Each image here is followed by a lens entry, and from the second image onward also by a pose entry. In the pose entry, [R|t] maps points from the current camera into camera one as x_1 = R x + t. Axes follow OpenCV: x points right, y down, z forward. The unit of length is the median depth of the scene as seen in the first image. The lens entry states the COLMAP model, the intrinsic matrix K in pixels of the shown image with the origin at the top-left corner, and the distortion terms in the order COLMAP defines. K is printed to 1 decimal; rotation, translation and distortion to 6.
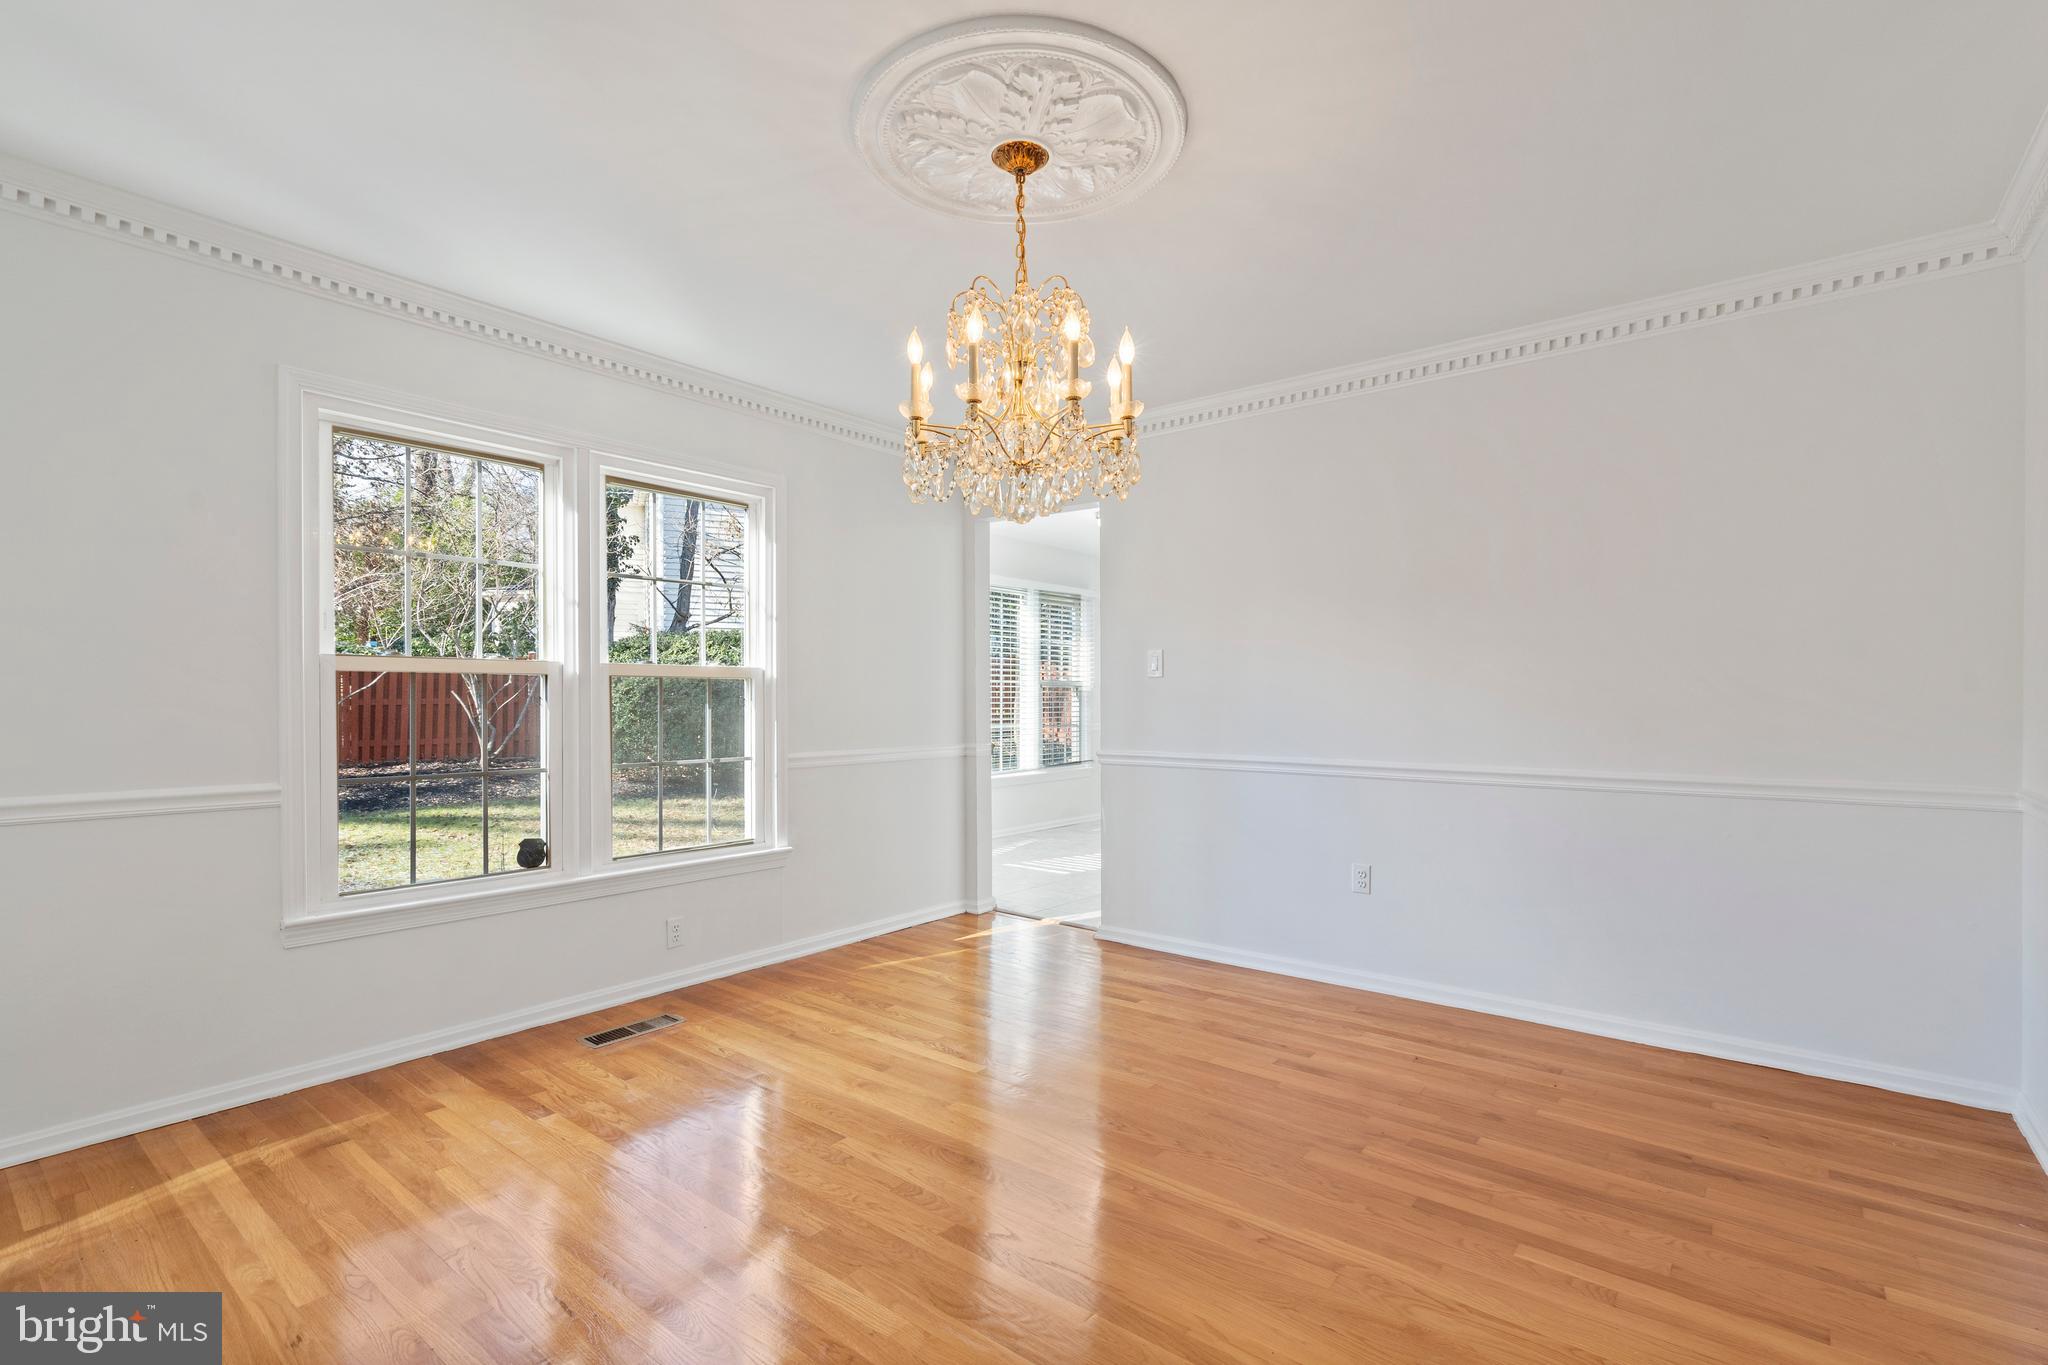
lens RADIAL K [[931.1, 0, 1024.9], [0, 931.1, 685.7], [0, 0, 1]] dist [-0.001225, 0.001664]
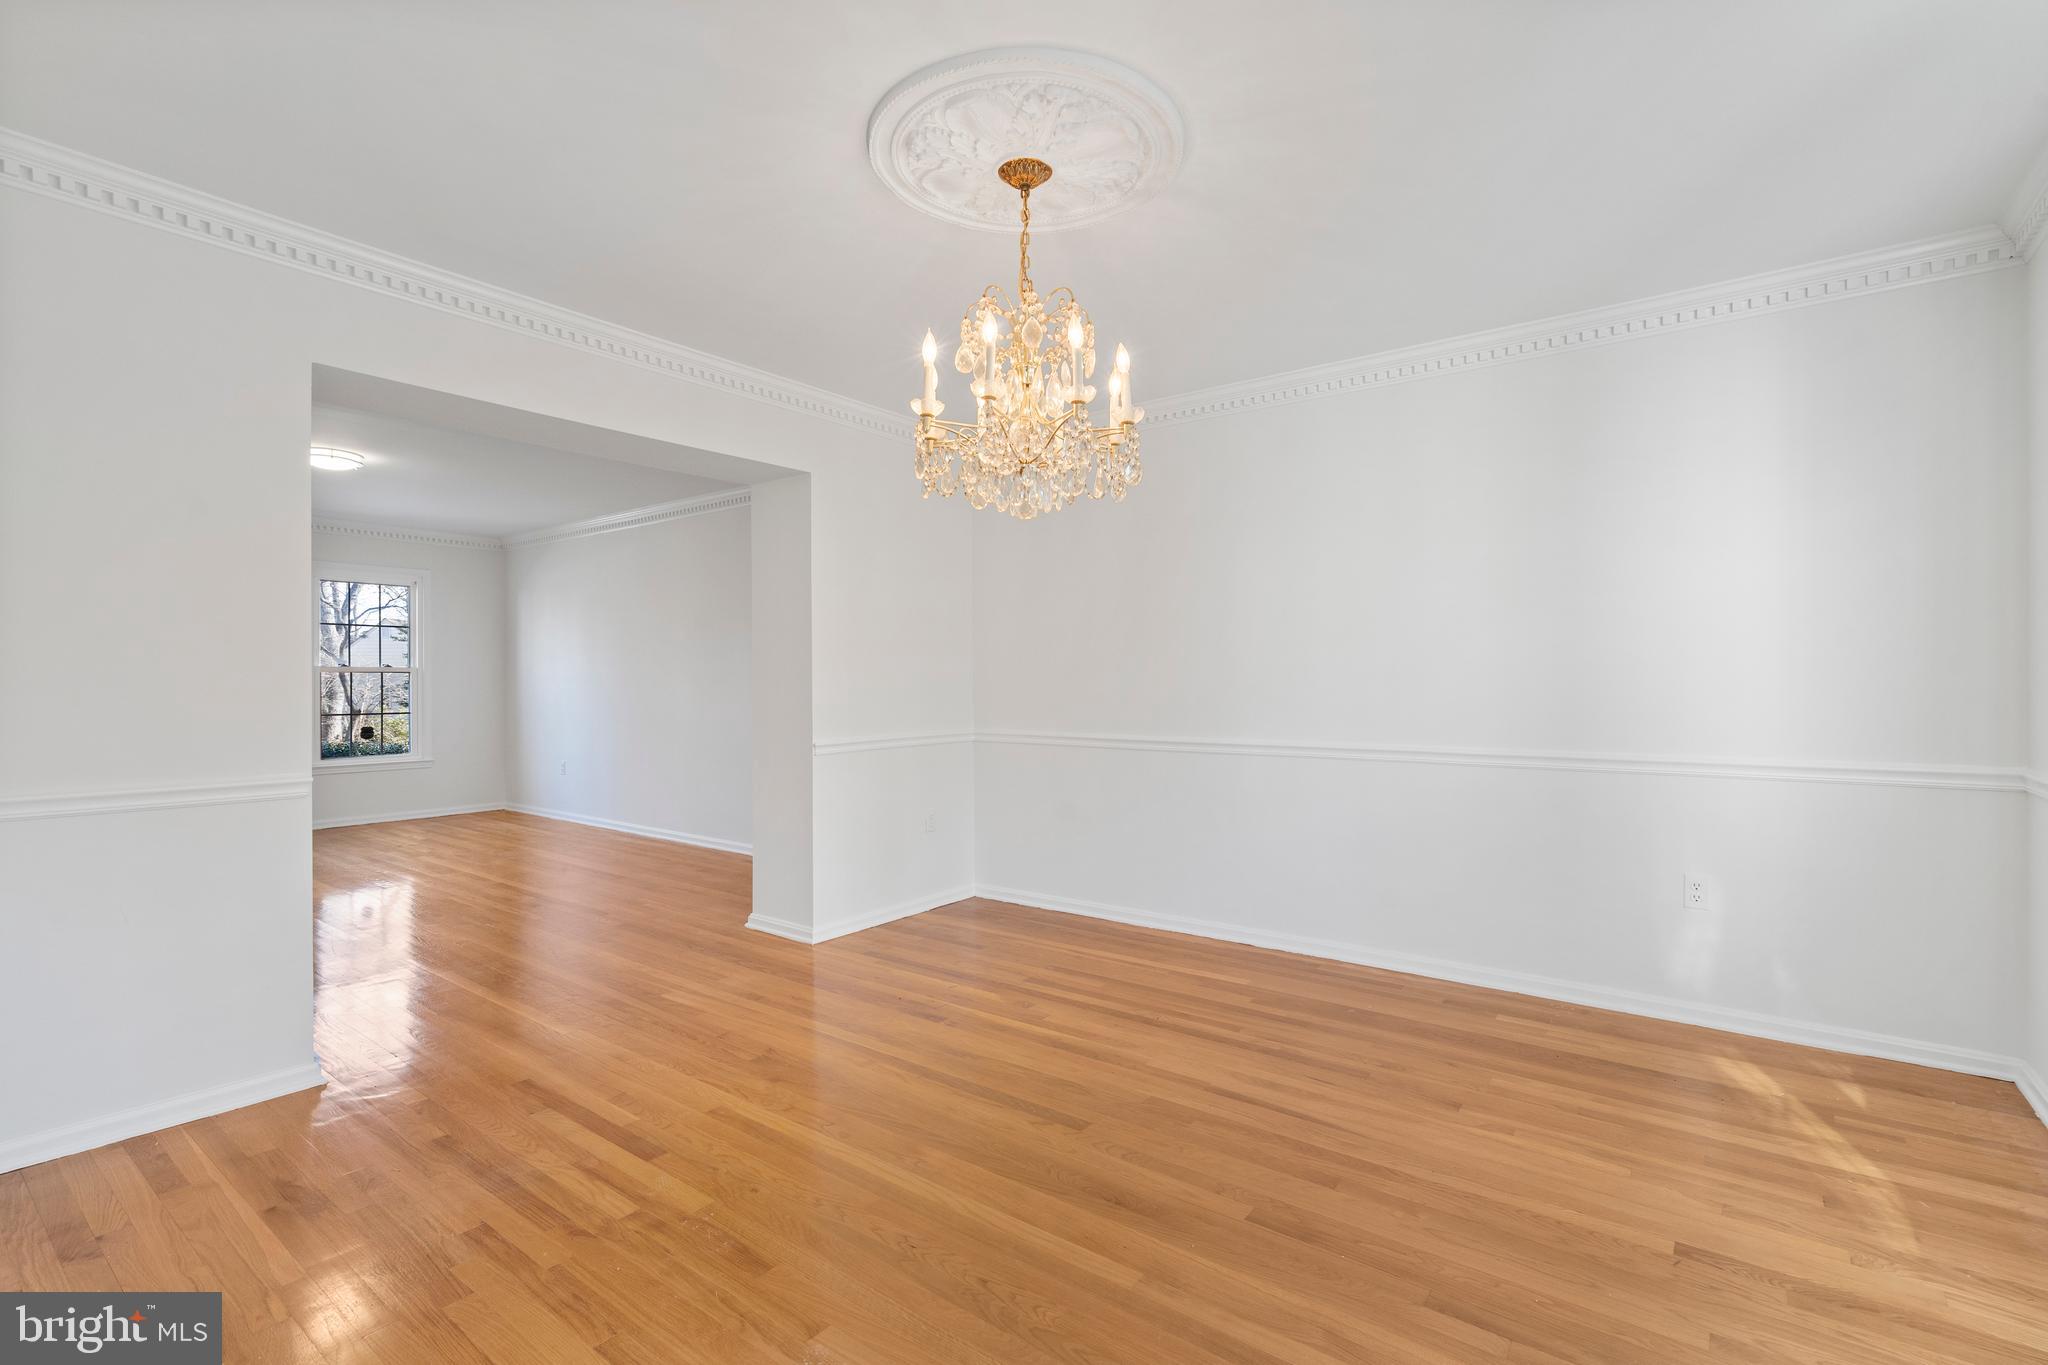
lens RADIAL K [[931.1, 0, 1025.4], [0, 931.1, 689.0], [0, 0, 1]] dist [-0.001225, 0.001664]
pose [[-0.999584, 0.003496, -0.028641, 0.026097], [0.003717, 0.999964, -0.007668, 0.025066], [0.028613, -0.007771, -0.999560, 2.043673]]
